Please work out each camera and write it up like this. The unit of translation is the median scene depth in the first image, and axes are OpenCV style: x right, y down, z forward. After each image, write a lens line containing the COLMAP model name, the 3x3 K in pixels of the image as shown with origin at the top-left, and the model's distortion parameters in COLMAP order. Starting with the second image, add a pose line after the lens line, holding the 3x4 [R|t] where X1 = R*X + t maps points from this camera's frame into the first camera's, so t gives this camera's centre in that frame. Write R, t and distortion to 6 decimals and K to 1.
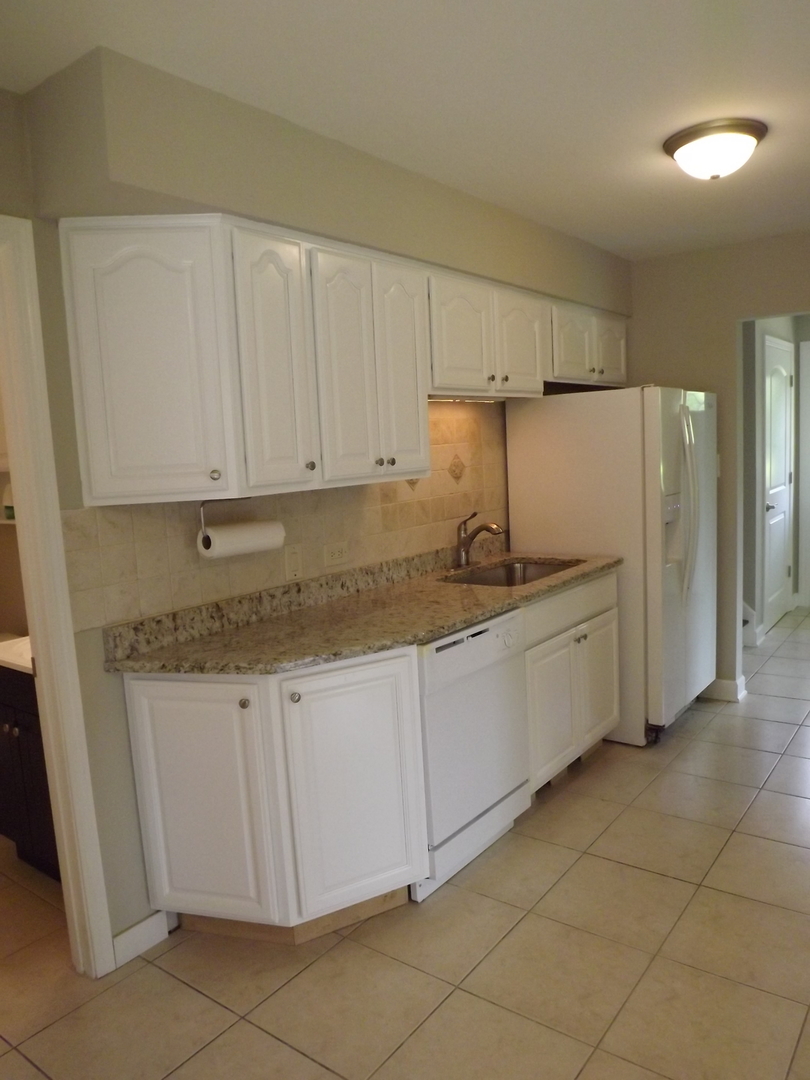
lens RADIAL K [[790.1, 0, 409.8], [0, 790.1, 543.4], [0, 0, 1]] dist [-0.064386, 0.021645]
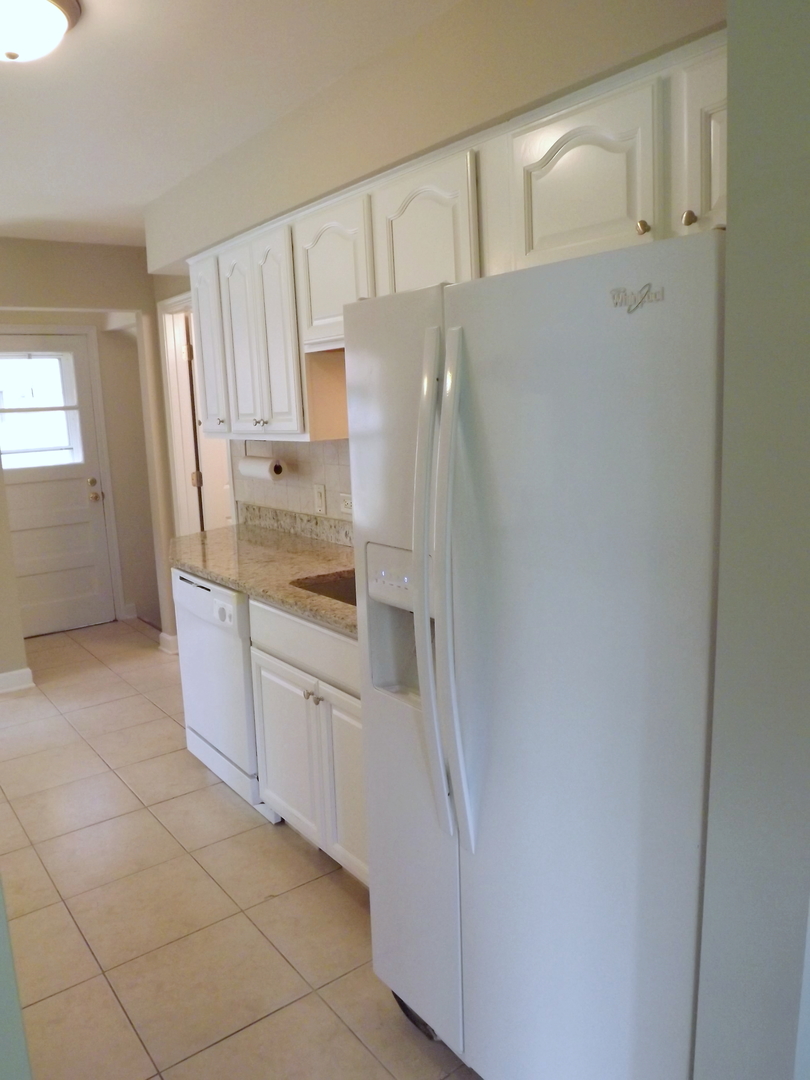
lens RADIAL K [[790.1, 0, 409.8], [0, 790.1, 543.4], [0, 0, 1]] dist [-0.064386, 0.021645]
pose [[-0.285966, 0.229447, -0.930364, 0.973445], [-0.062560, 0.964368, 0.257062, -0.235576], [0.956196, 0.131714, -0.261422, 1.501641]]
